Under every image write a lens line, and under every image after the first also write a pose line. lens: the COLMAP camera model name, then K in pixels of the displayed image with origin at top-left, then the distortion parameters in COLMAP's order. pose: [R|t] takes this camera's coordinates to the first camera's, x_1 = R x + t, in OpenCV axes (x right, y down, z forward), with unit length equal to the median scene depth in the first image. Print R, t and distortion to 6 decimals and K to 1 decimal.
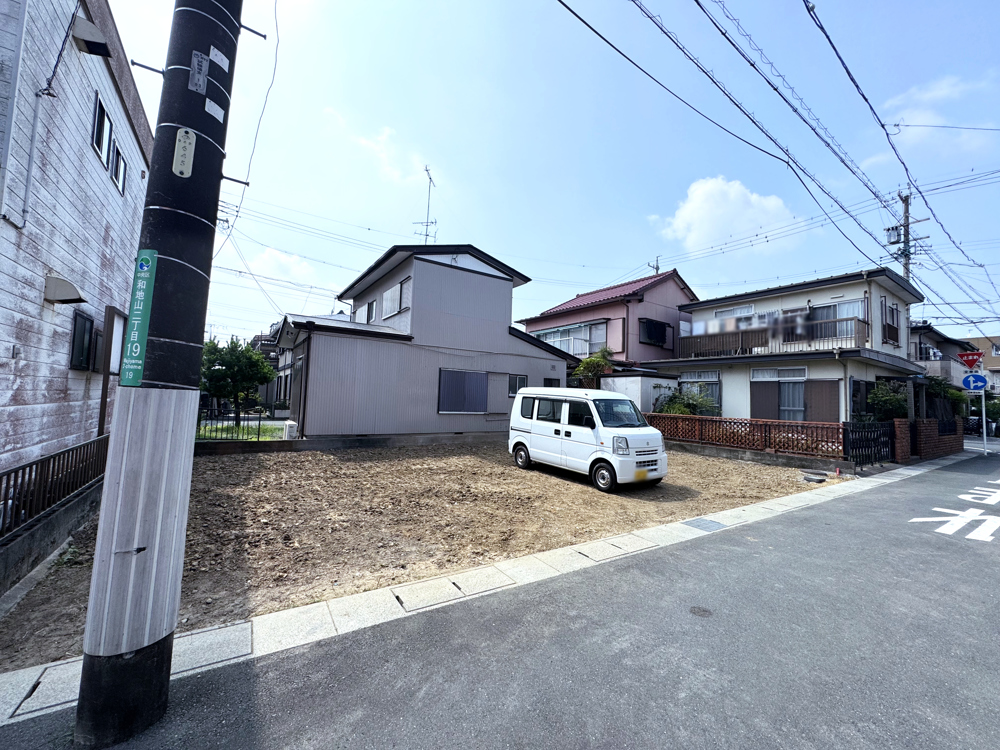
lens RADIAL K [[399.5, 0, 499.1], [0, 399.5, 374.2], [0, 0, 1]] dist [-0.003610, 0.000731]
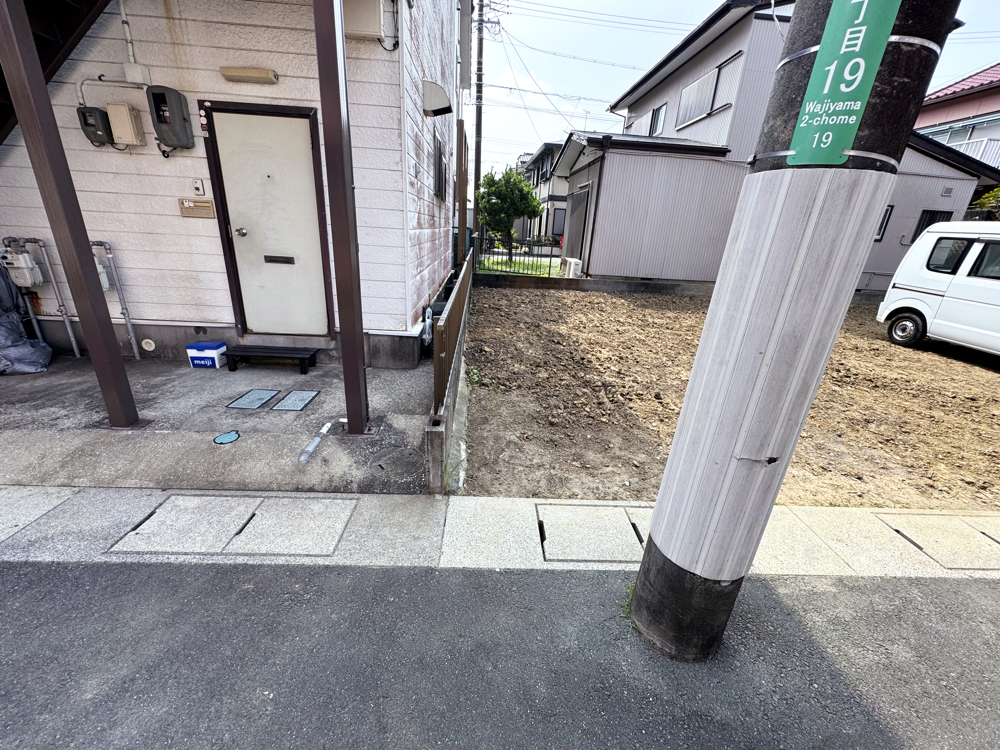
lens RADIAL K [[399.5, 0, 497.9], [0, 399.5, 374.5], [0, 0, 1]] dist [-0.003610, 0.000731]
pose [[0.857692, 0.190169, -0.477703, -0.208284], [0.004617, 0.926201, 0.377002, 0.017146], [0.514143, -0.325558, 0.793517, 0.069788]]
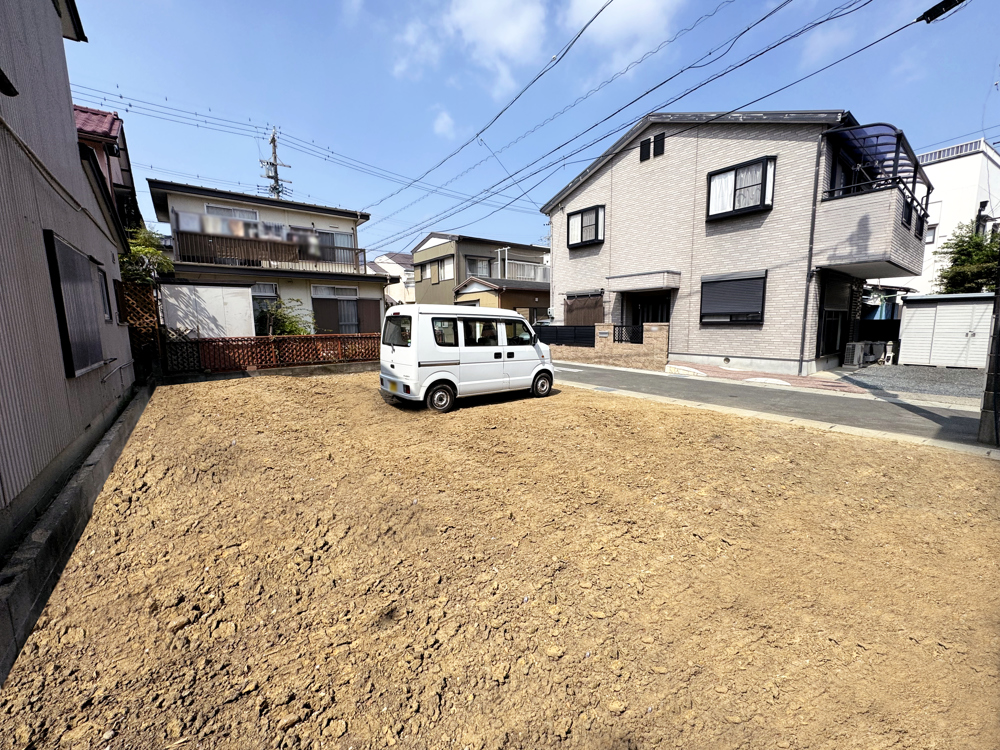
lens RADIAL K [[399.5, 0, 502.0], [0, 399.5, 372.5], [0, 0, 1]] dist [-0.003610, 0.000731]
pose [[-0.064567, -0.159368, 0.985106, -0.698883], [-0.050298, 0.986430, 0.156285, 0.036880], [-0.996645, -0.039458, -0.071707, 0.965808]]
